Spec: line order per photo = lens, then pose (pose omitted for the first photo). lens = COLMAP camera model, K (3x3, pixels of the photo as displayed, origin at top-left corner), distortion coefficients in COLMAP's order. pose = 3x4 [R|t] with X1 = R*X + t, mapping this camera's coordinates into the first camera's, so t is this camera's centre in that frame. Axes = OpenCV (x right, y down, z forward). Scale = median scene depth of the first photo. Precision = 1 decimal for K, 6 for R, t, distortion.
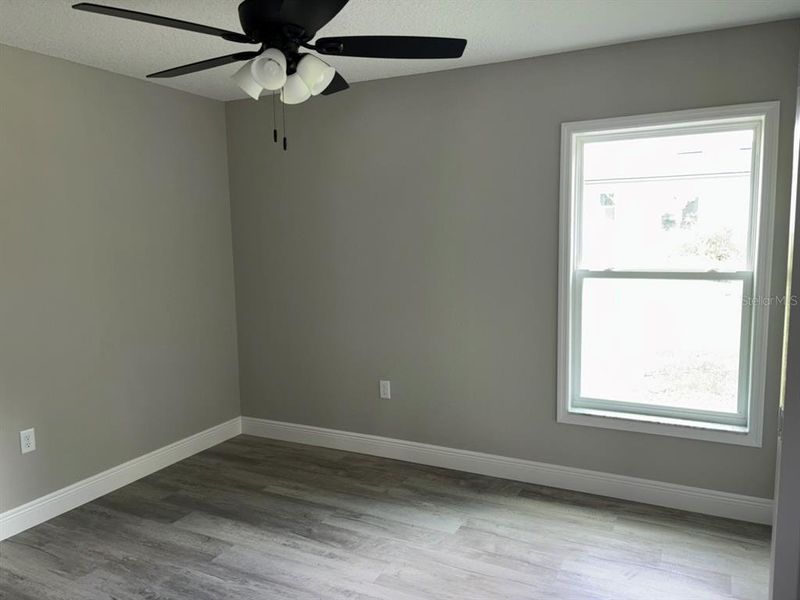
lens RADIAL K [[606.0, 0, 401.0], [0, 606.0, 312.5], [0, 0, 1]] dist [0.013725, -0.004306]
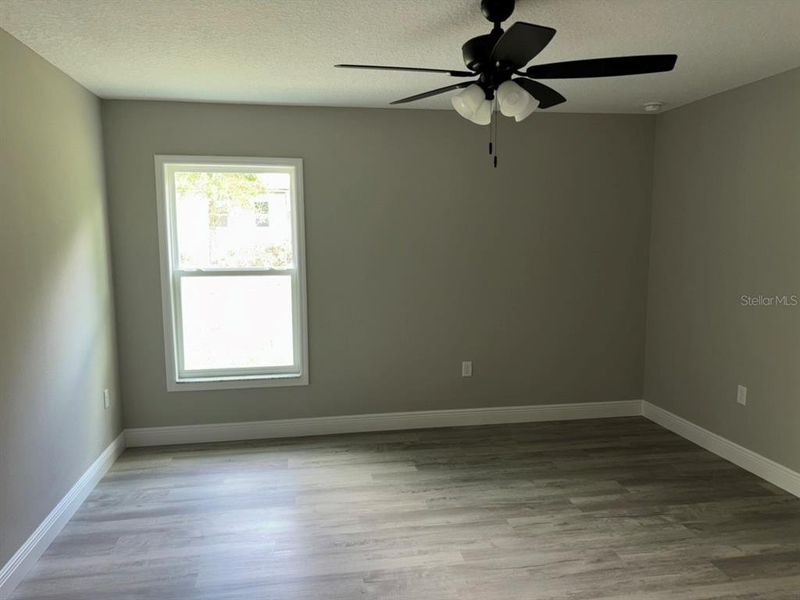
lens RADIAL K [[606.0, 0, 401.0], [0, 606.0, 312.5], [0, 0, 1]] dist [0.013725, -0.004306]
pose [[0.803621, -0.062108, 0.591893, -0.097796], [0.061525, 0.997881, 0.021175, 0.022379], [-0.591953, 0.019399, 0.805739, -0.333978]]
